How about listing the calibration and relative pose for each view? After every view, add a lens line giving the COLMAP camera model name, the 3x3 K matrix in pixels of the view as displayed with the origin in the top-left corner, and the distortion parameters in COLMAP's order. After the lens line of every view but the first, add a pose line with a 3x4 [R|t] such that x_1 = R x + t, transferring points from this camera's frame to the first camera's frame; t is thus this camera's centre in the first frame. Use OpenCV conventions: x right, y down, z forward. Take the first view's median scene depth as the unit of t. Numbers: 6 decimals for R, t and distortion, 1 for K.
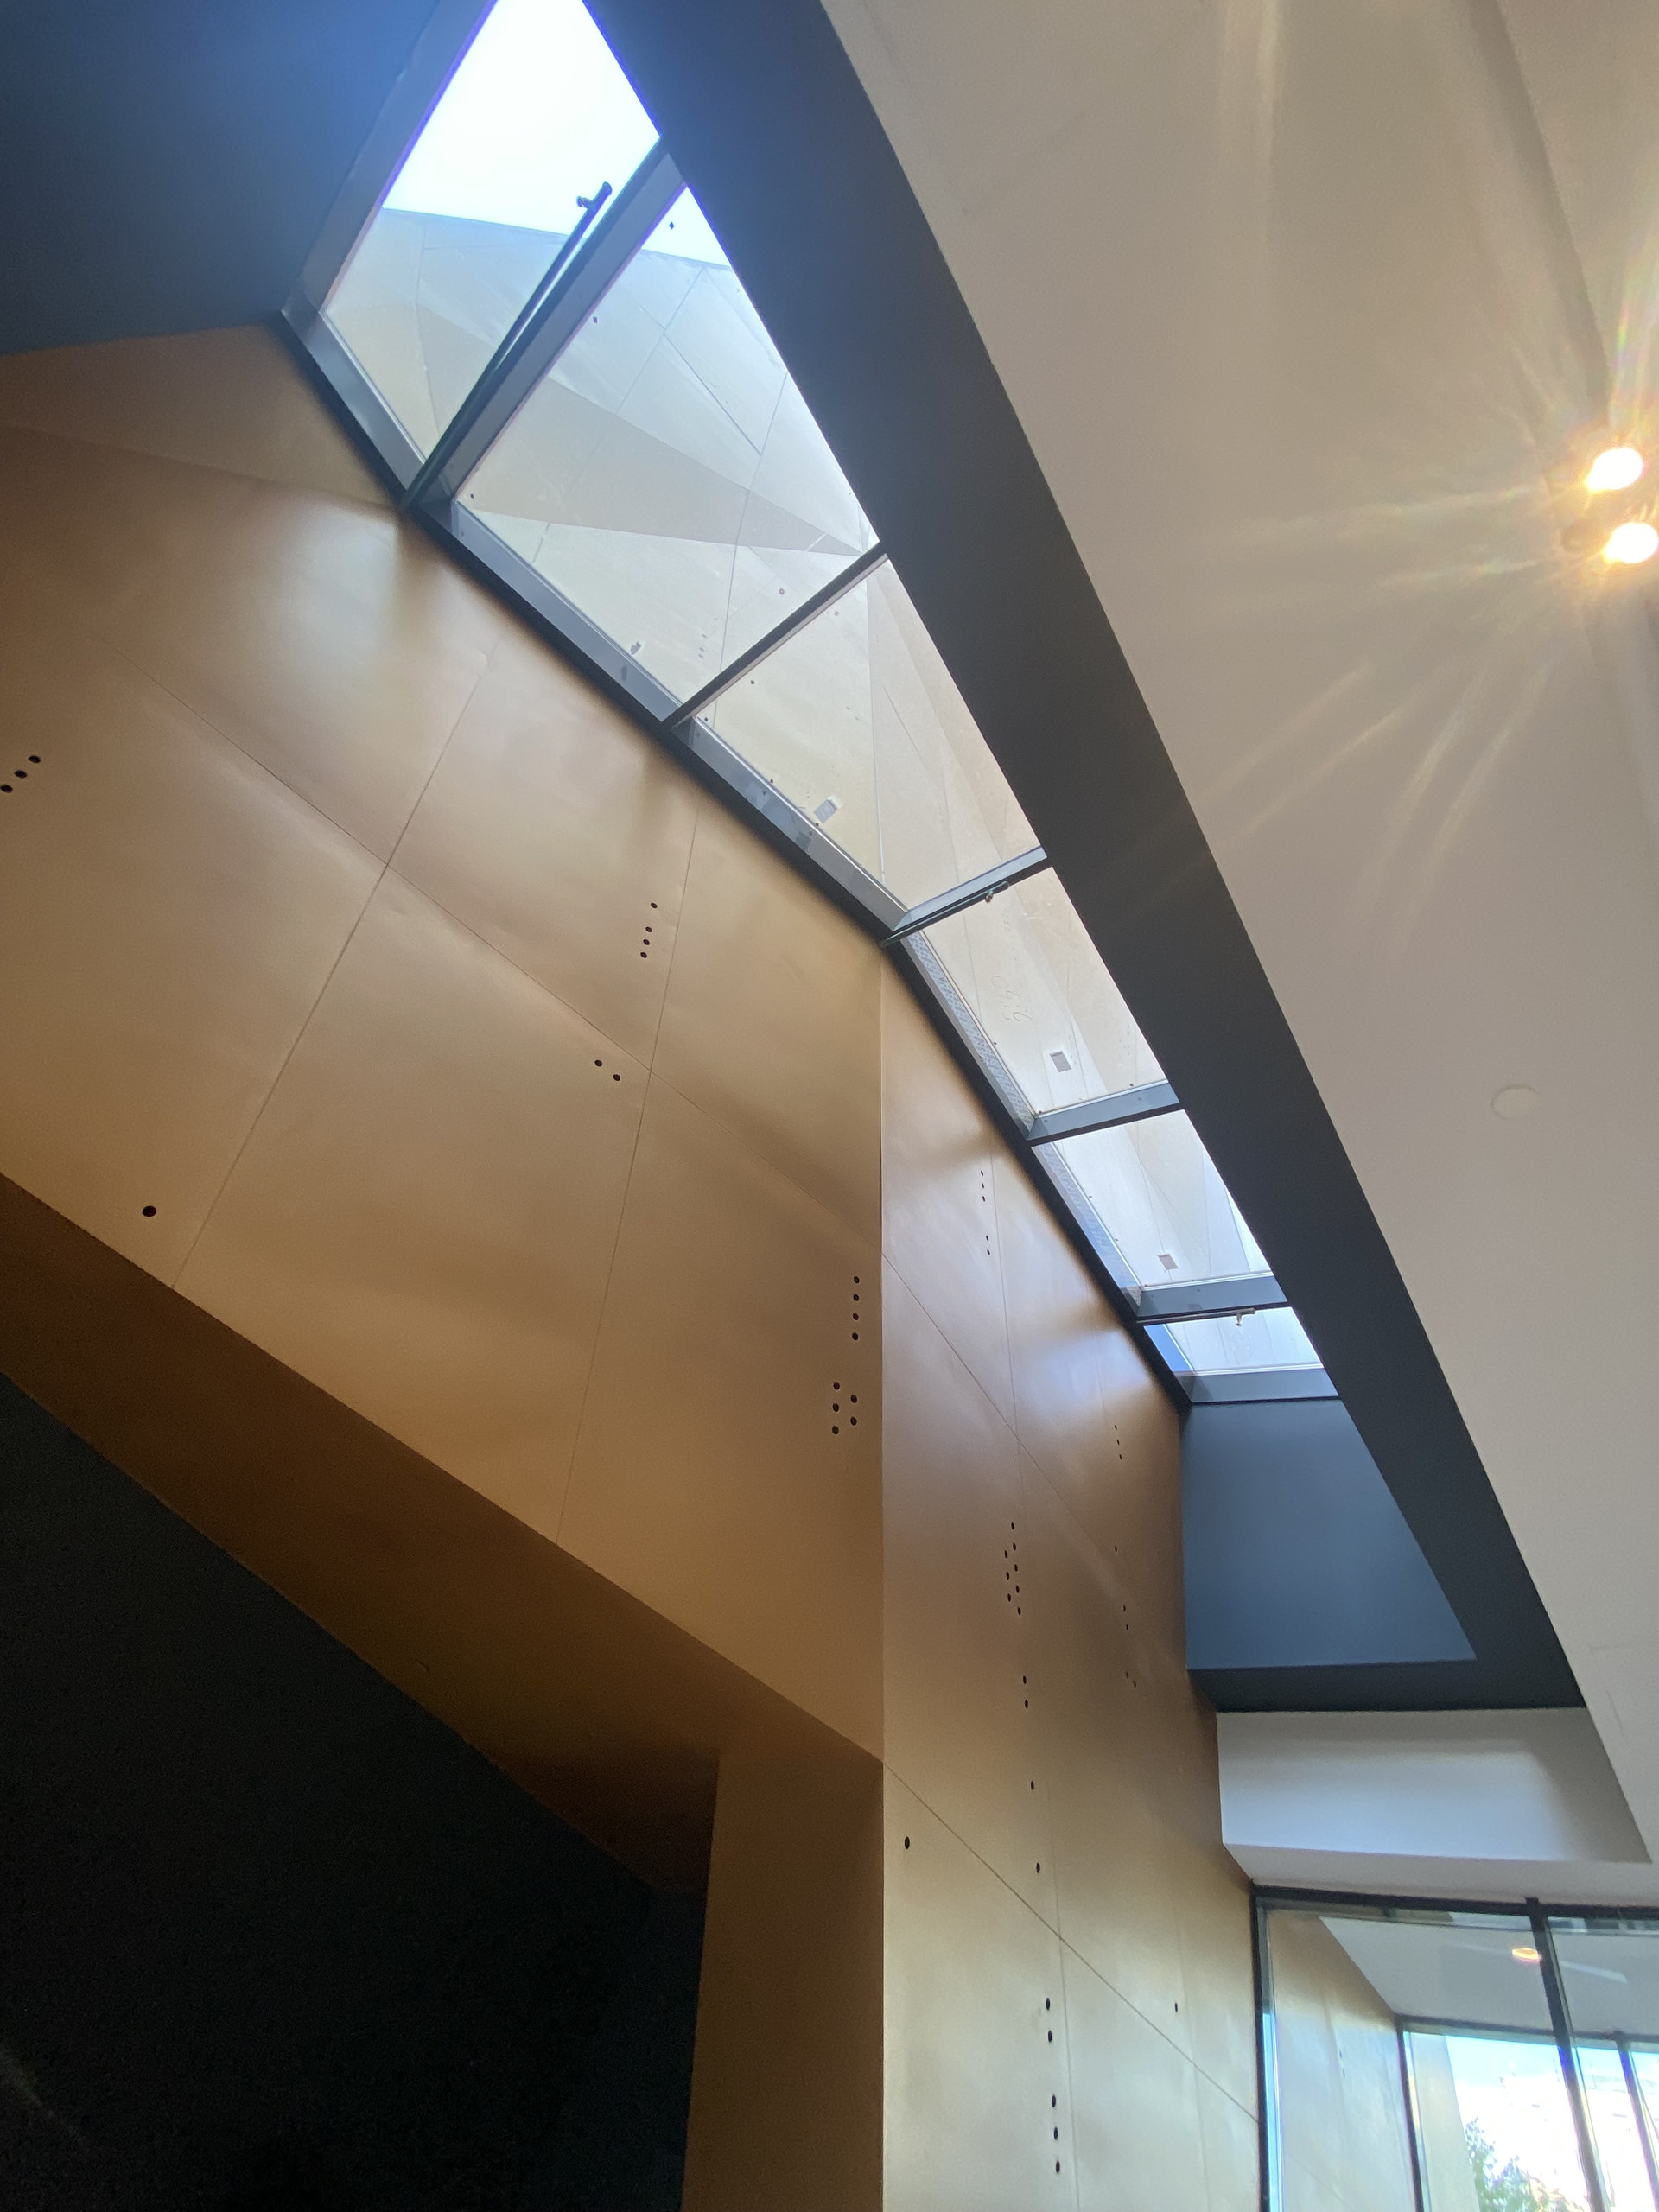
lens RADIAL K [[908.5, 0, 825.6], [0, 908.5, 1046.1], [0, 0, 1]] dist [0.001974, 0.000296]
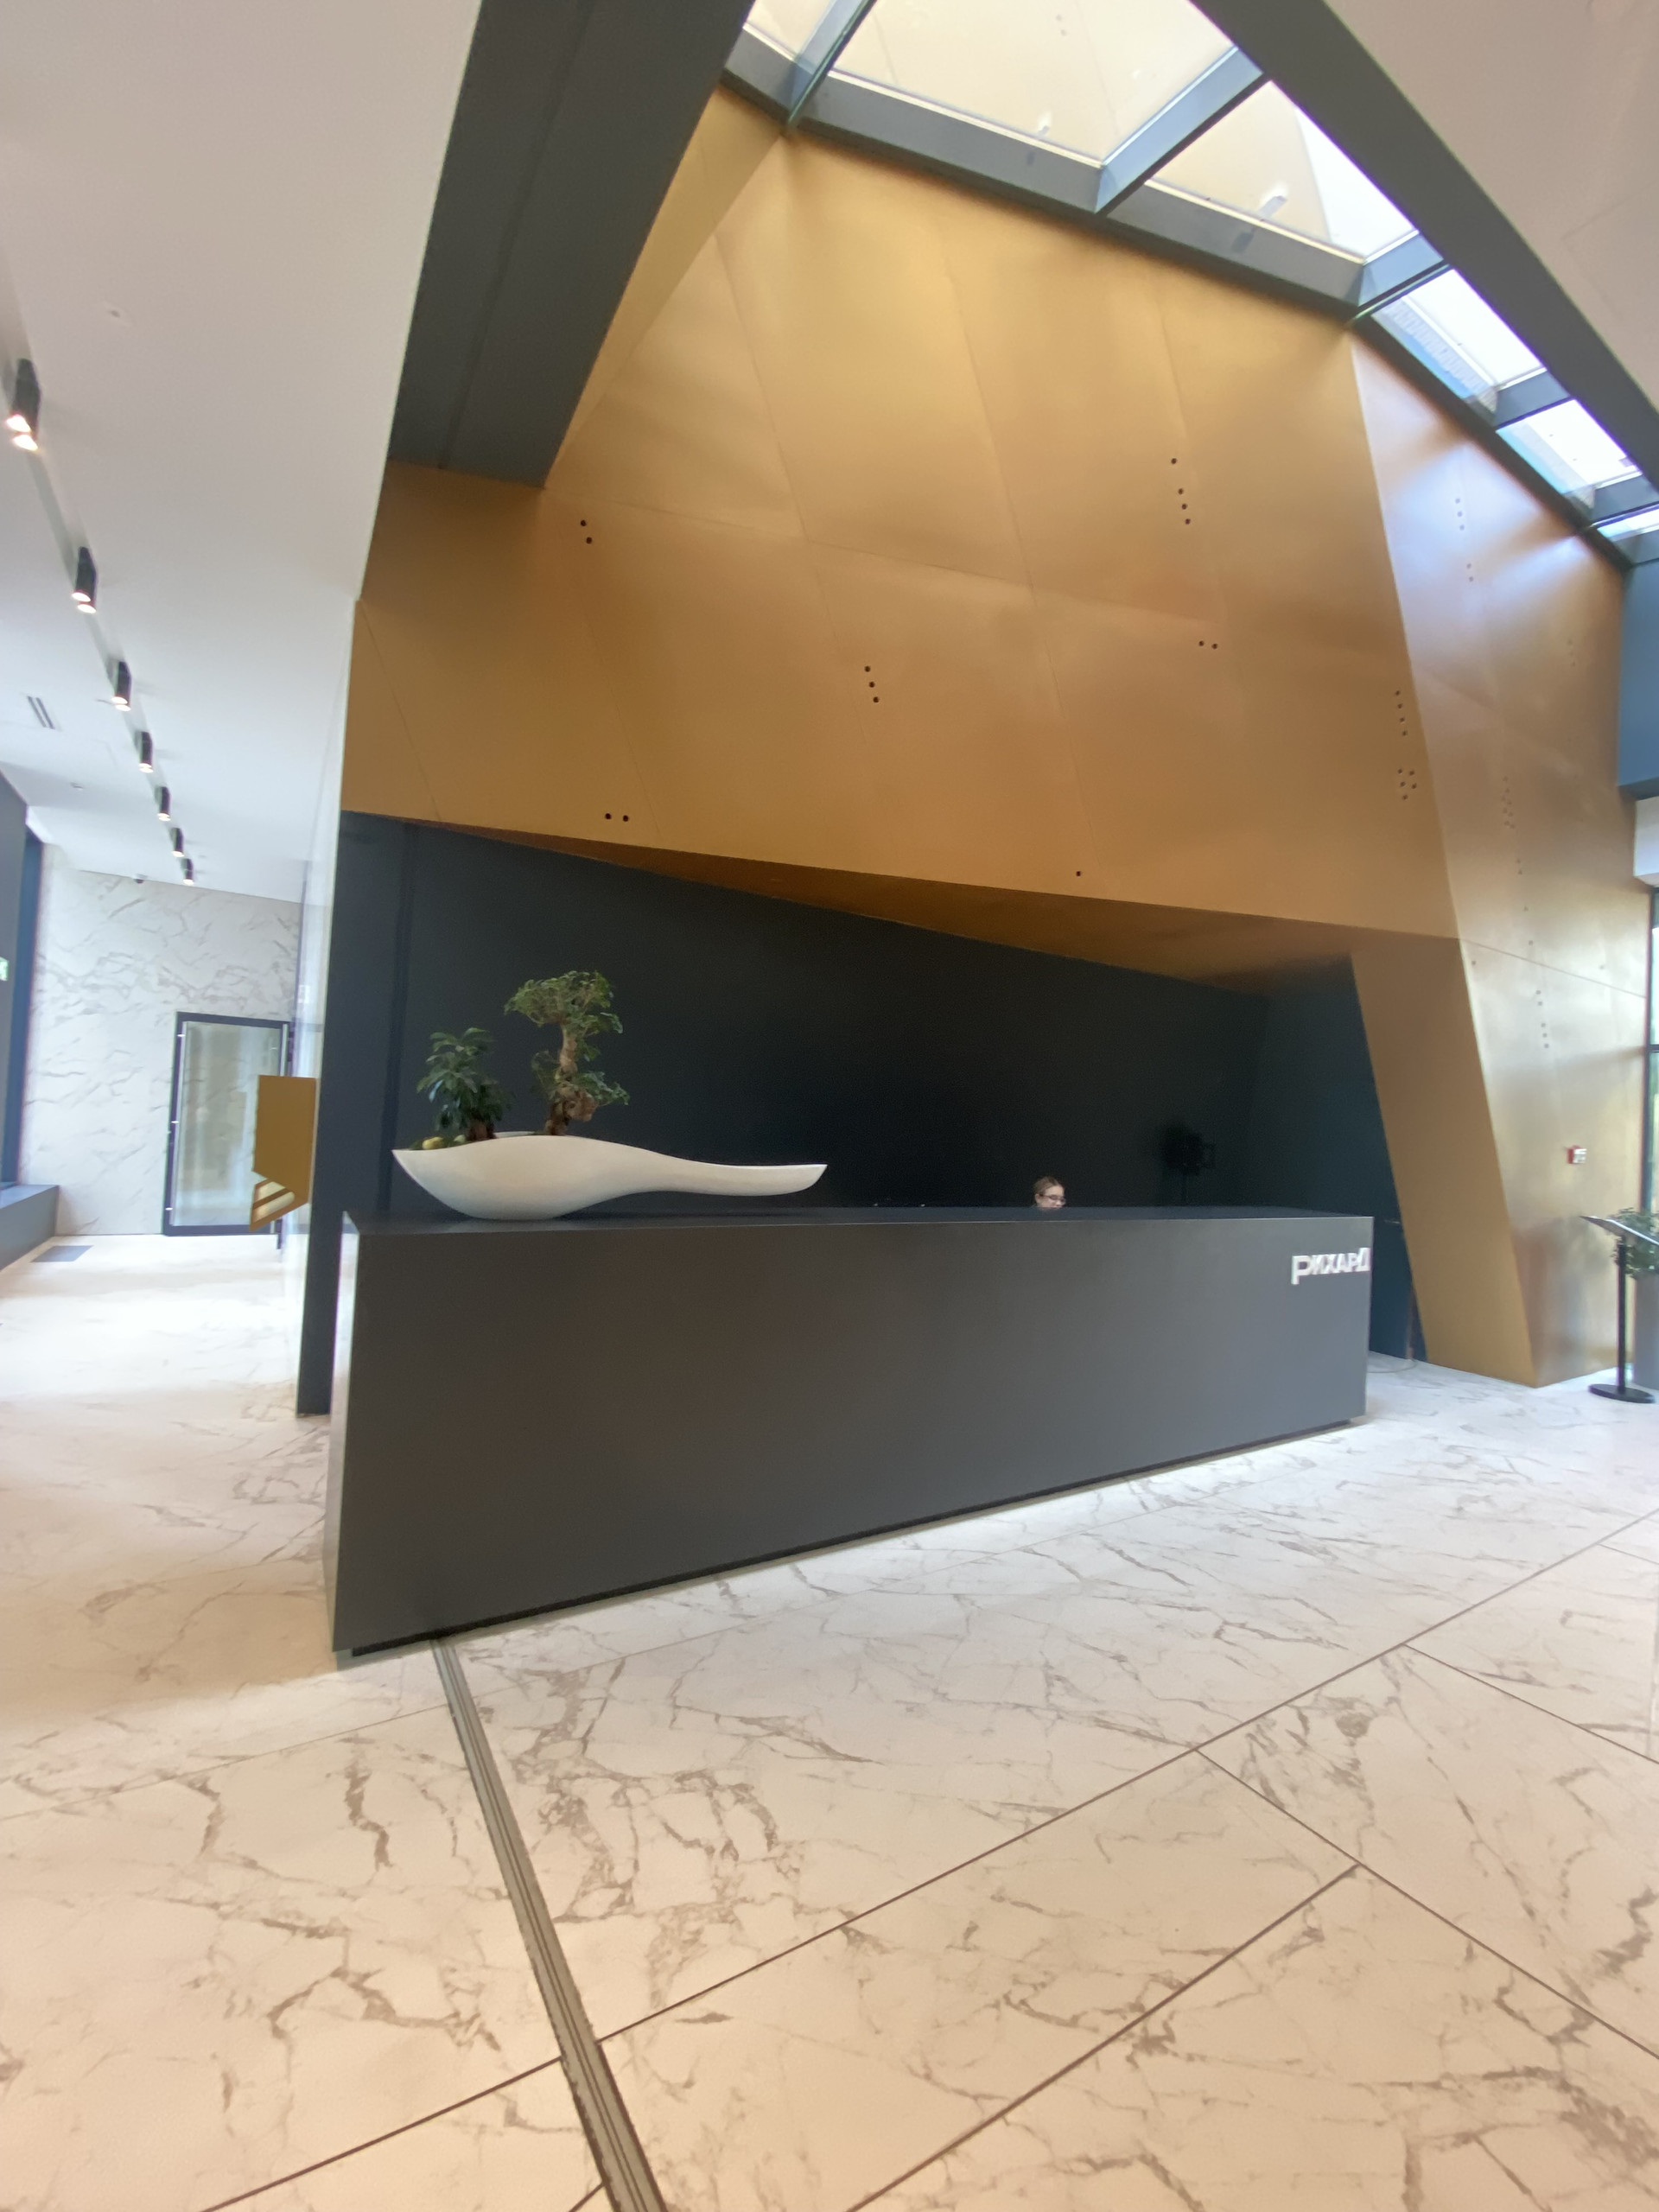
lens RADIAL K [[908.5, 0, 825.6], [0, 908.5, 1046.1], [0, 0, 1]] dist [0.001974, 0.000296]
pose [[0.895790, -0.243162, -0.372065, -0.287801], [0.439464, 0.609908, 0.659457, -0.568721], [0.066570, -0.754244, 0.653211, -0.314320]]
